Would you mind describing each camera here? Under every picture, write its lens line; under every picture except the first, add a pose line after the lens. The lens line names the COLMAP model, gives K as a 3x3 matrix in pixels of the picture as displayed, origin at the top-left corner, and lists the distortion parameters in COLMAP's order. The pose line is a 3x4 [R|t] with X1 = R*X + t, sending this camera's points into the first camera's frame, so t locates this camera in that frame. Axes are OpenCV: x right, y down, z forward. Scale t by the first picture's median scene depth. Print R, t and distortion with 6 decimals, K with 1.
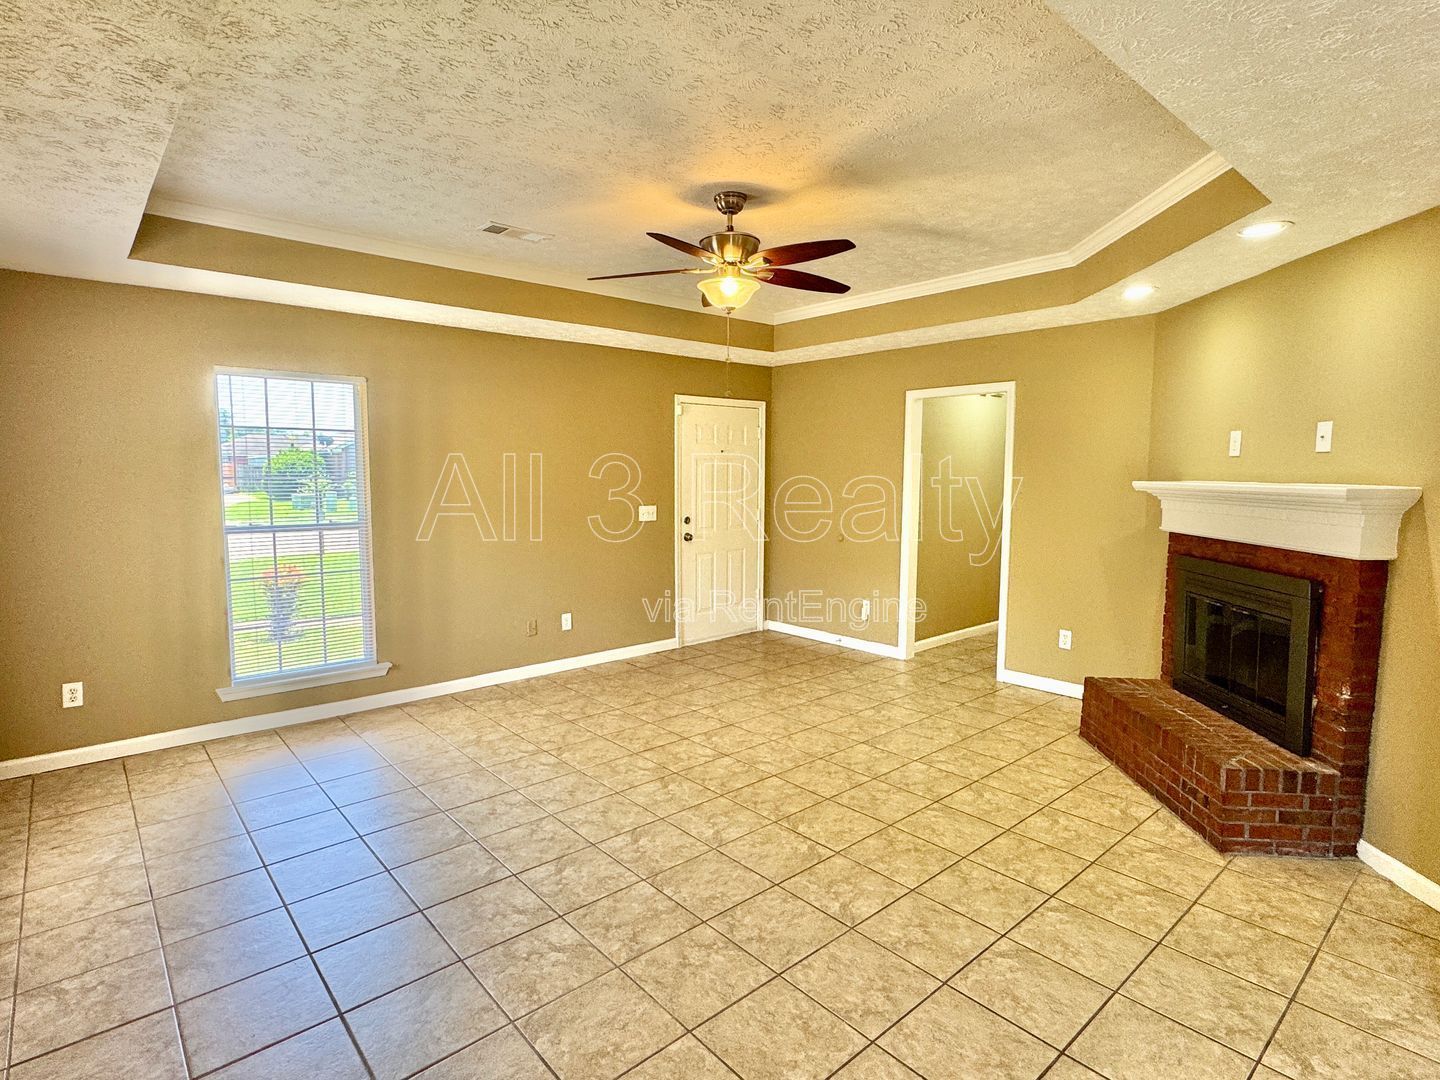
lens RADIAL K [[745.7, 0, 721.3], [0, 745.7, 542.0], [0, 0, 1]] dist [0.000833, 0.000187]
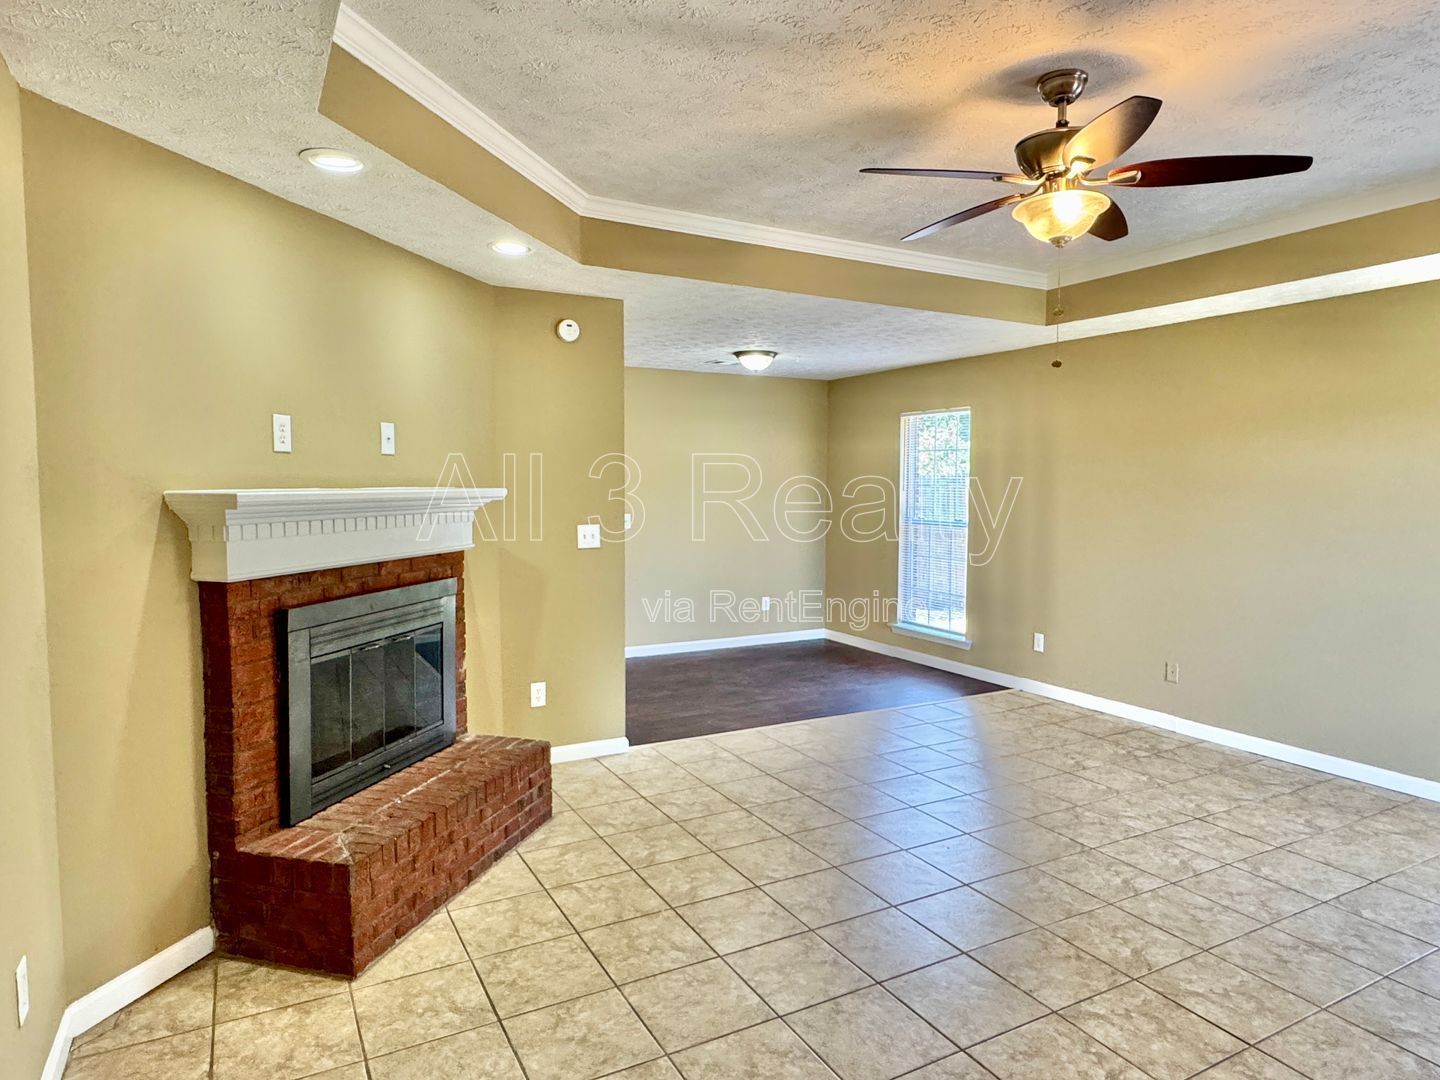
lens RADIAL K [[872.3, 0, 718.6], [0, 872.3, 538.6], [0, 0, 1]] dist [-0.001272, -0.000675]
pose [[-0.974902, -0.020780, 0.221663, 0.121048], [0.016505, 0.986149, 0.165036, -0.166041], [-0.222023, 0.164553, -0.961056, 1.741125]]
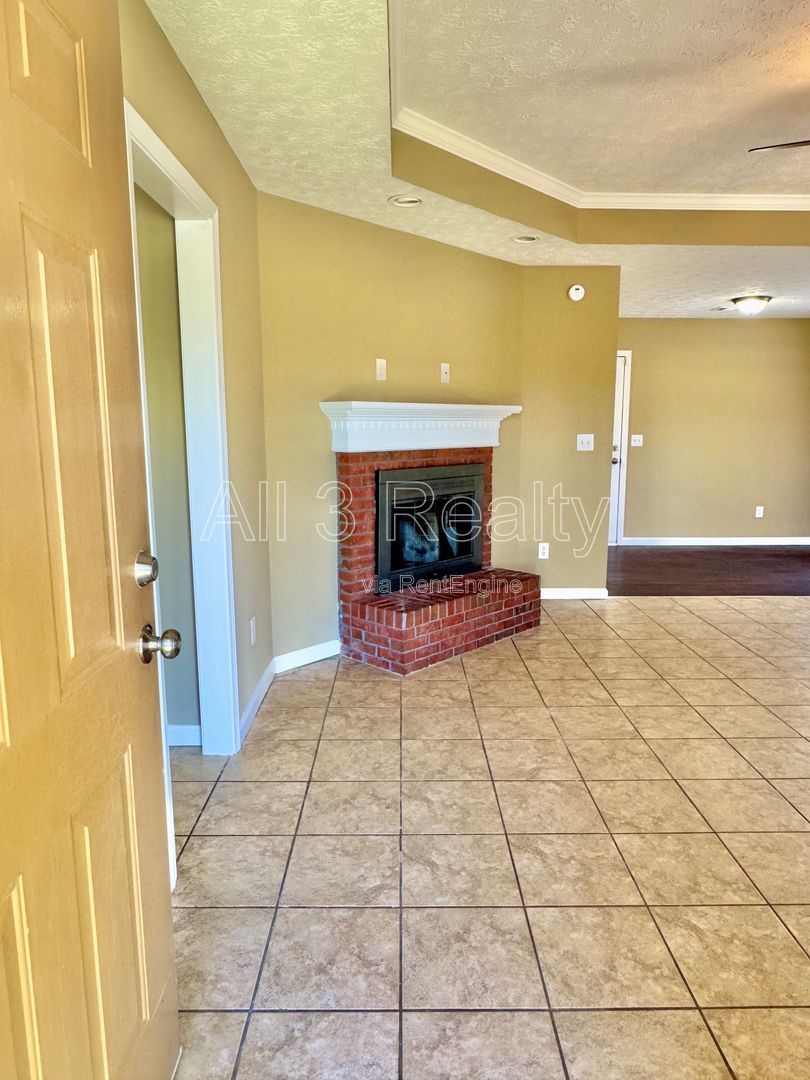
lens RADIAL K [[698.1, 0, 406.5], [0, 698.1, 532.7], [0, 0, 1]] dist [-0.009562, 0.001023]
pose [[-0.753240, -0.101387, 0.649885, -0.082918], [0.067194, 0.971018, 0.229367, -0.134658], [-0.654305, 0.216436, -0.724597, 1.871945]]
